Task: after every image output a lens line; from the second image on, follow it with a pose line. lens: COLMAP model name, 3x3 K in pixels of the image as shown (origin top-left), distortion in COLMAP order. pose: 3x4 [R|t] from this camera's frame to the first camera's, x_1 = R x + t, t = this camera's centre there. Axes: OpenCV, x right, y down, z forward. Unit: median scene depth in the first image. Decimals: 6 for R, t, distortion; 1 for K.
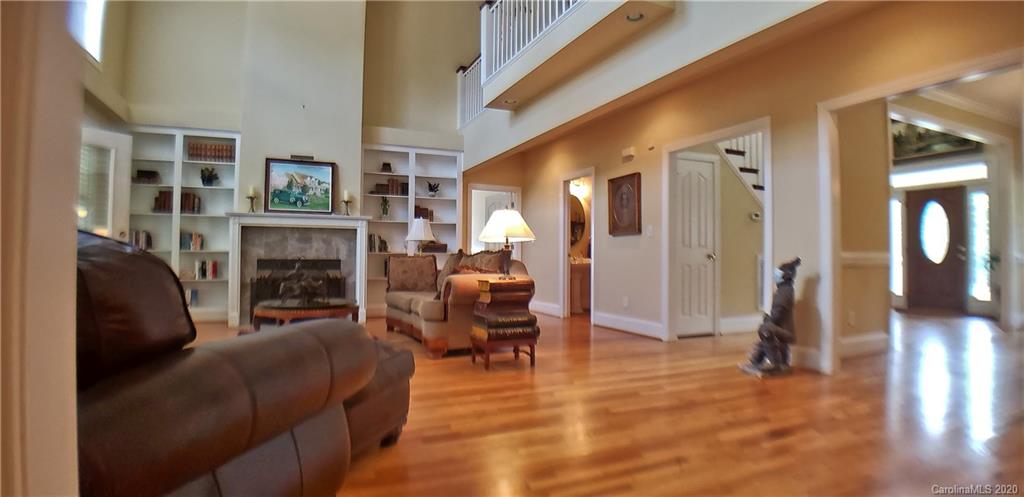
lens RADIAL K [[524.5, 0, 511.9], [0, 524.5, 227.9], [0, 0, 1]] dist [-0.048498, -0.072308]
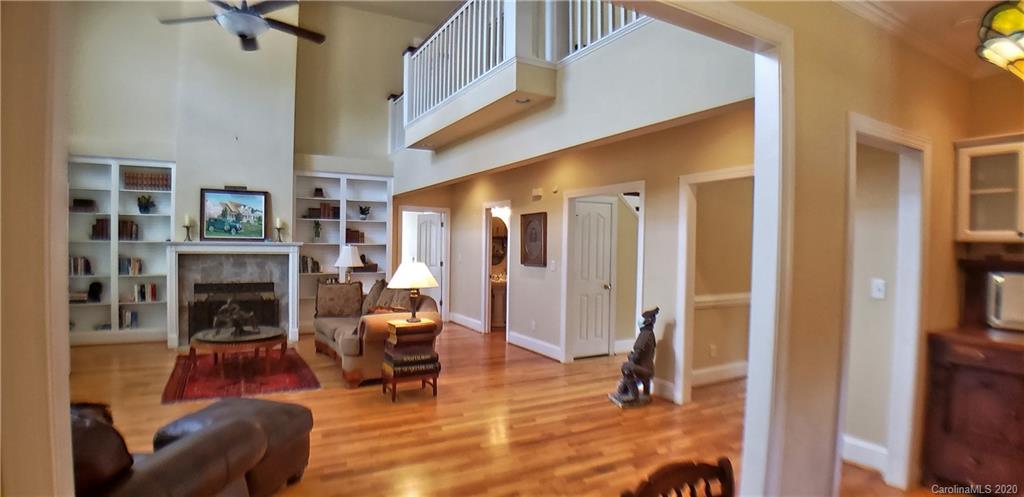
lens RADIAL K [[517.3, 0, 512.0], [0, 517.3, 248.5], [0, 0, 1]] dist [-0.092323, 0.001099]
pose [[0.995060, 0.009242, 0.098847, 0.058192], [-0.014694, 0.998402, 0.054567, -0.079095], [-0.098185, -0.055750, 0.993605, -0.082529]]
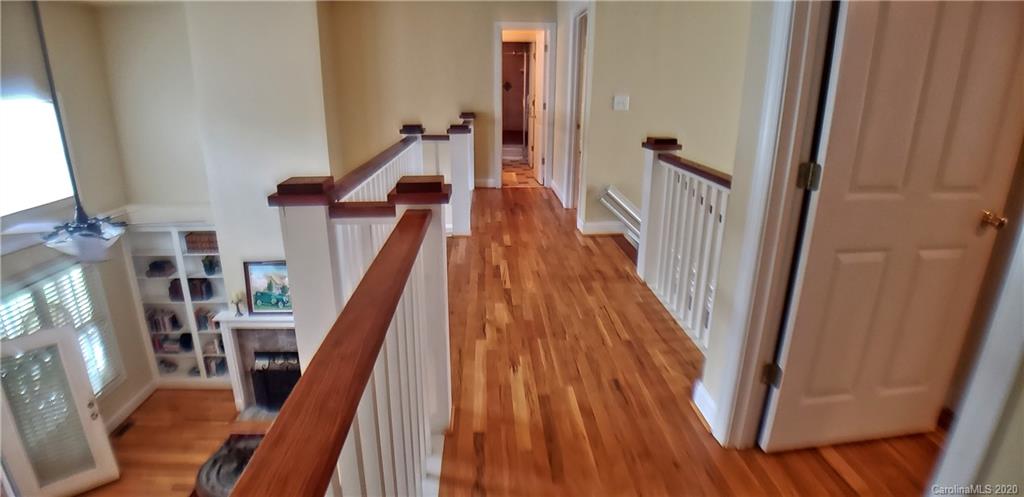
lens RADIAL K [[517.3, 0, 512.0], [0, 517.3, 248.5], [0, 0, 1]] dist [-0.092323, 0.001099]
pose [[0.936172, 0.107818, -0.334601, 0.333290], [0.011369, 0.942023, 0.335357, -0.487882], [0.351359, -0.317756, 0.880669, 0.345032]]
